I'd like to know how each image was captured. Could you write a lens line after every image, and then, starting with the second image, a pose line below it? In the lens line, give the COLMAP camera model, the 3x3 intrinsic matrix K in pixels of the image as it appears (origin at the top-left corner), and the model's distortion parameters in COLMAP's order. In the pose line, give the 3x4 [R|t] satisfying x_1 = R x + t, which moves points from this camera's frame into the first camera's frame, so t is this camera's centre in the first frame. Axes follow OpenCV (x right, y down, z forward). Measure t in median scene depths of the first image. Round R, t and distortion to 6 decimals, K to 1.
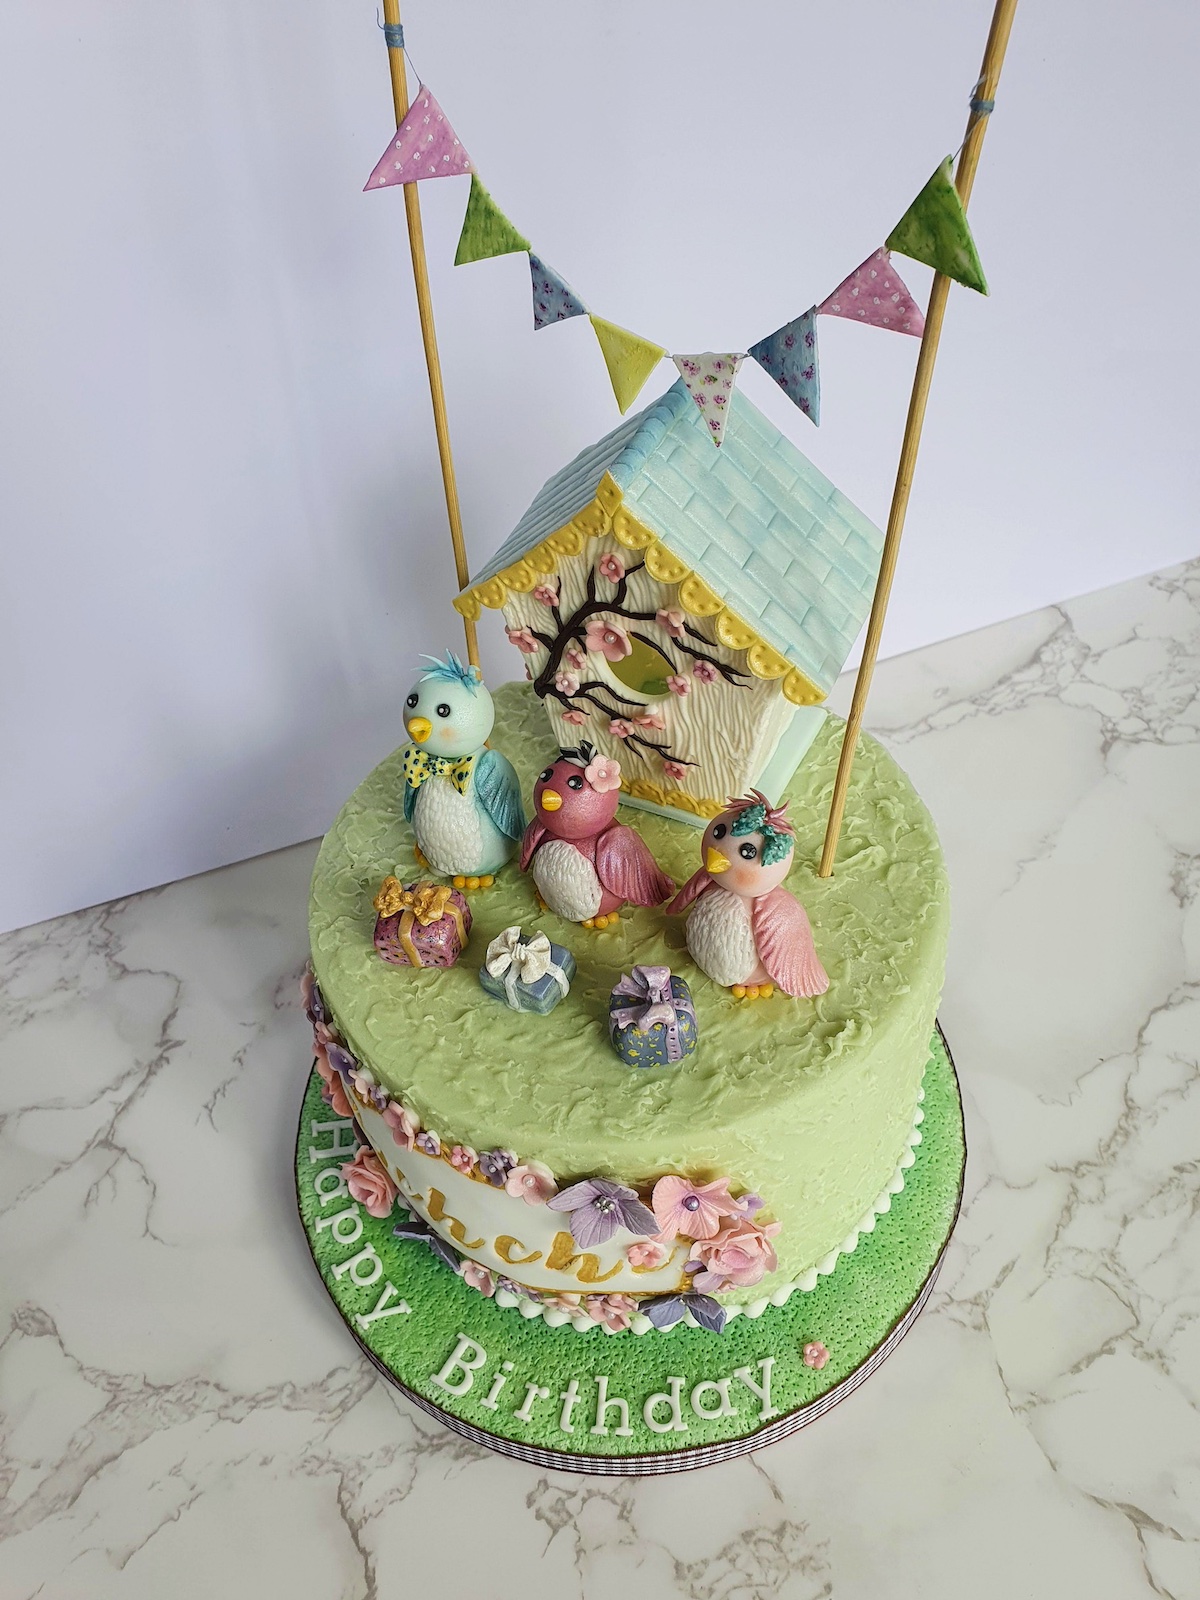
lens RADIAL K [[1206.1, 0, 599.4], [0, 1206.1, 801.7], [0, 0, 1]] dist [0.014069, -0.003697]
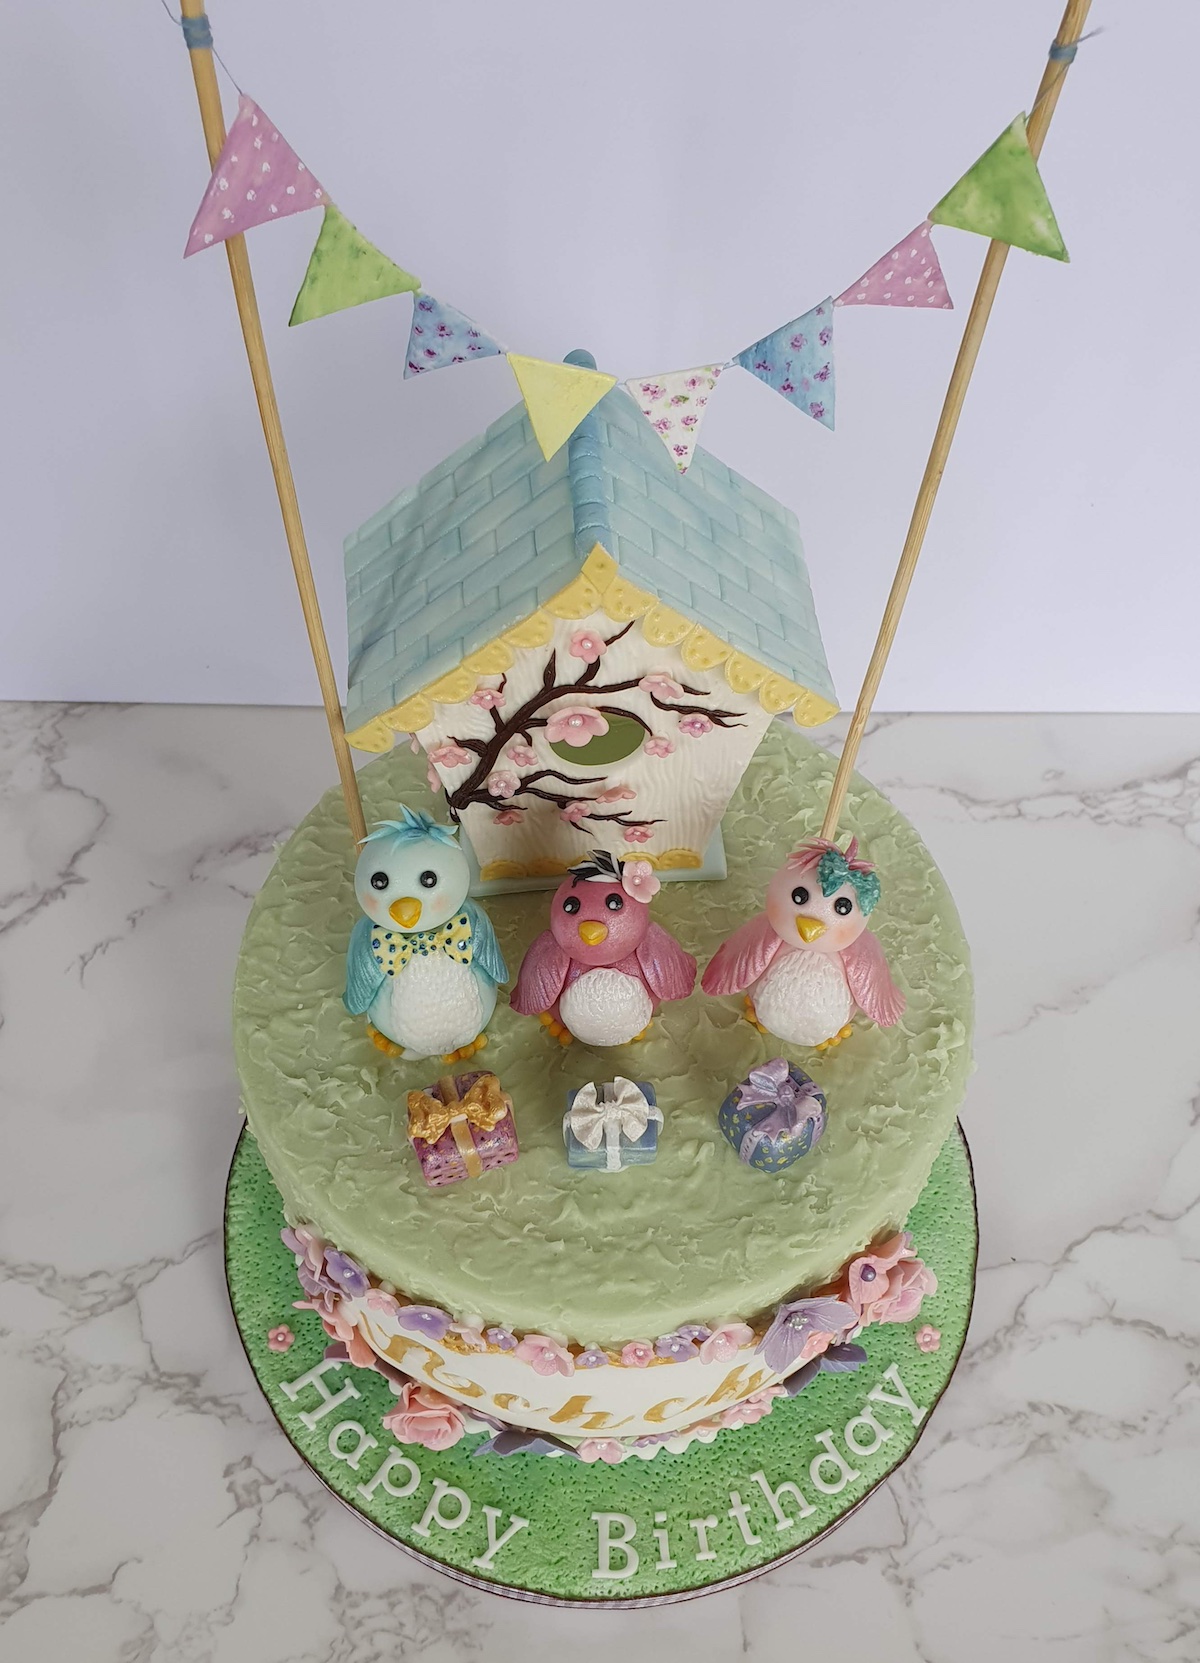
lens RADIAL K [[1370.0, 0, 602.4], [0, 1370.0, 885.8], [0, 0, 1]] dist [-0.000233, 0.008249]
pose [[0.857928, -0.372946, 0.353371, -0.364521], [0.323698, 0.926490, 0.191924, -0.215706], [-0.398972, -0.050272, 0.915584, 0.137493]]
